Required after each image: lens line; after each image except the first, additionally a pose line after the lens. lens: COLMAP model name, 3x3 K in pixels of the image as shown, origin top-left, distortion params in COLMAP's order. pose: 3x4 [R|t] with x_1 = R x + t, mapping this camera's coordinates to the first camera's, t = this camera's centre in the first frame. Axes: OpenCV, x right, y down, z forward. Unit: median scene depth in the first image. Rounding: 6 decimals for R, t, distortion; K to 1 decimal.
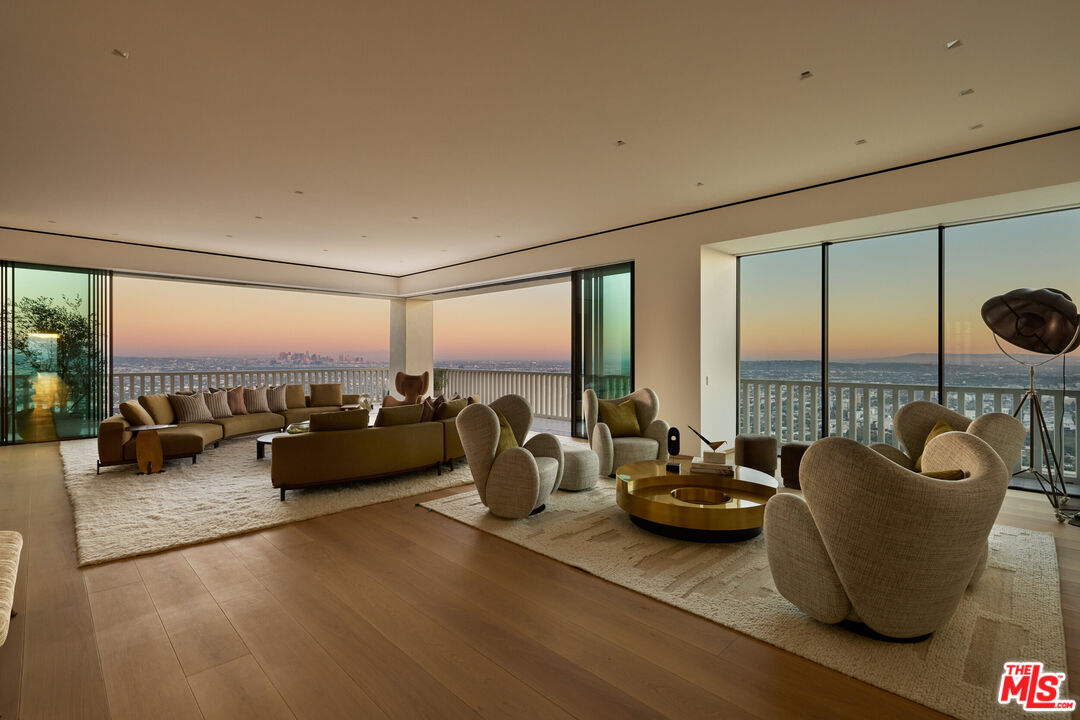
lens RADIAL K [[469.7, 0, 540.3], [0, 469.7, 360.1], [0, 0, 1]] dist [0.000478, -0.000414]
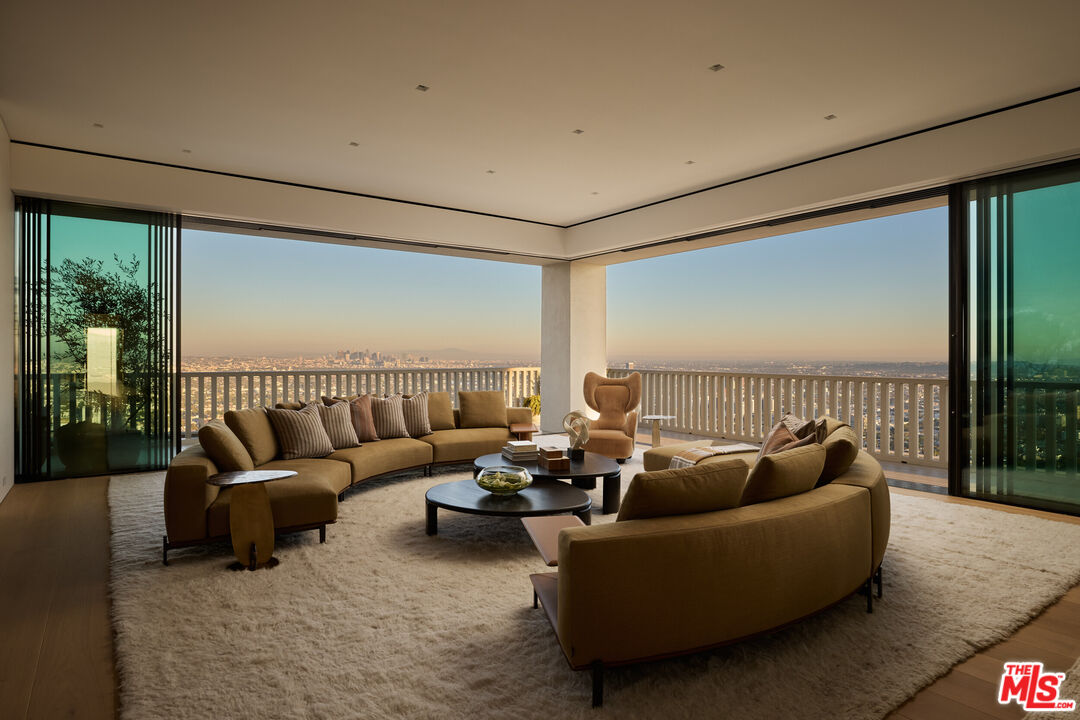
lens RADIAL K [[554.1, 0, 540.1], [0, 554.1, 363.4], [0, 0, 1]] dist [-0.003946, 0.001226]
pose [[0.988587, 0.003302, -0.150618, -0.295649], [-0.002513, 0.999982, 0.005425, 0.010301], [0.150633, -0.004985, 0.988577, 0.309196]]
